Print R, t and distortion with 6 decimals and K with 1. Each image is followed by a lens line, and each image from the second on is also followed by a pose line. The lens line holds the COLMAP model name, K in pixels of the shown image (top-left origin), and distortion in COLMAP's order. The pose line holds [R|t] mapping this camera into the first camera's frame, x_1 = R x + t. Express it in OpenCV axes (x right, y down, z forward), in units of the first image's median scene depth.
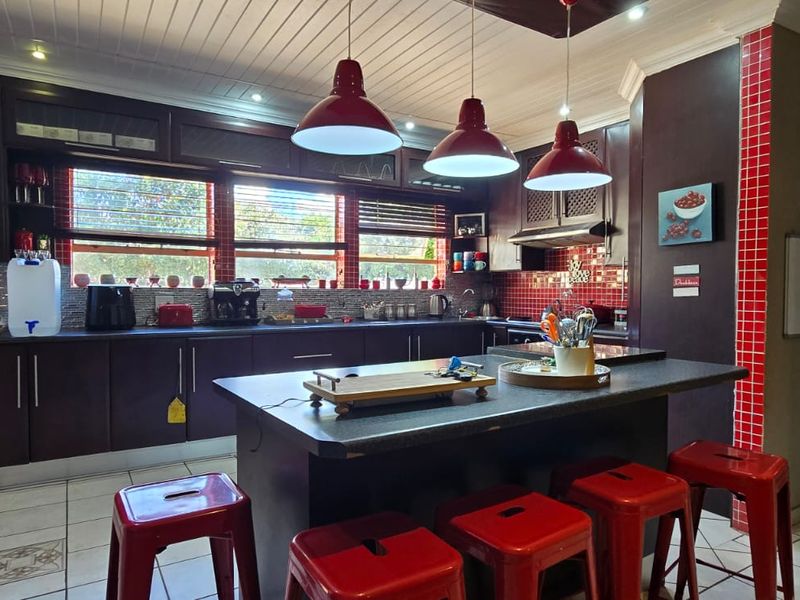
lens RADIAL K [[538.4, 0, 401.3], [0, 538.4, 299.7], [0, 0, 1]] dist [-0.001978, 0.001049]
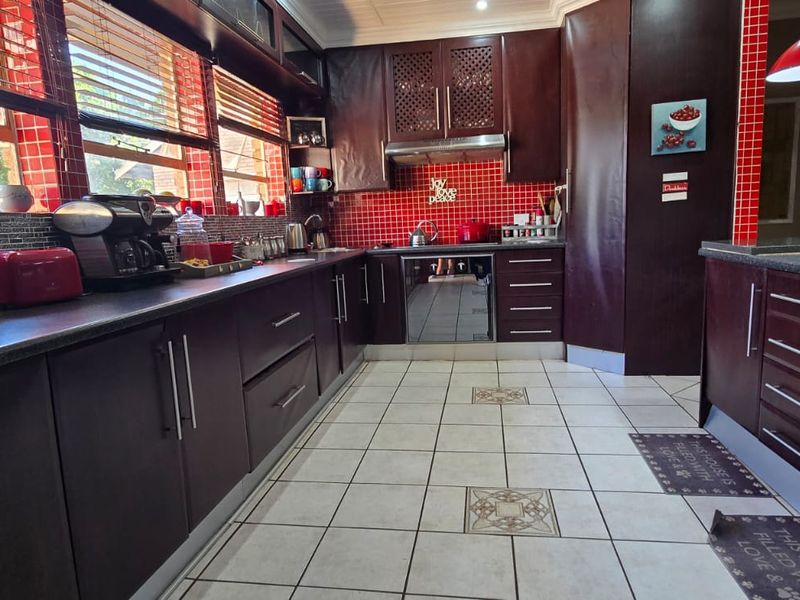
lens RADIAL K [[538.4, 0, 404.1], [0, 538.4, 306.8], [0, 0, 1]] dist [-0.001978, 0.001049]
pose [[0.642503, -0.152483, 0.750959, -0.725893], [0.064831, 0.987305, 0.145006, 0.013661], [-0.763536, -0.044482, 0.644232, 0.676090]]
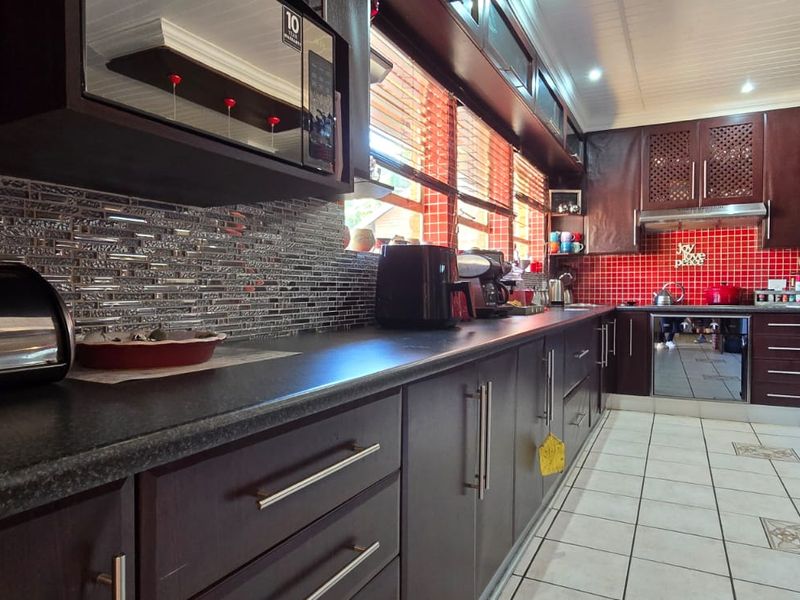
lens RADIAL K [[538.4, 0, 404.5], [0, 538.4, 307.8], [0, 0, 1]] dist [-0.001978, 0.001049]
pose [[0.850939, -0.025086, 0.524666, -1.031223], [0.018387, 0.999669, 0.017977, 0.030185], [-0.524943, -0.005650, 0.851119, 0.667101]]
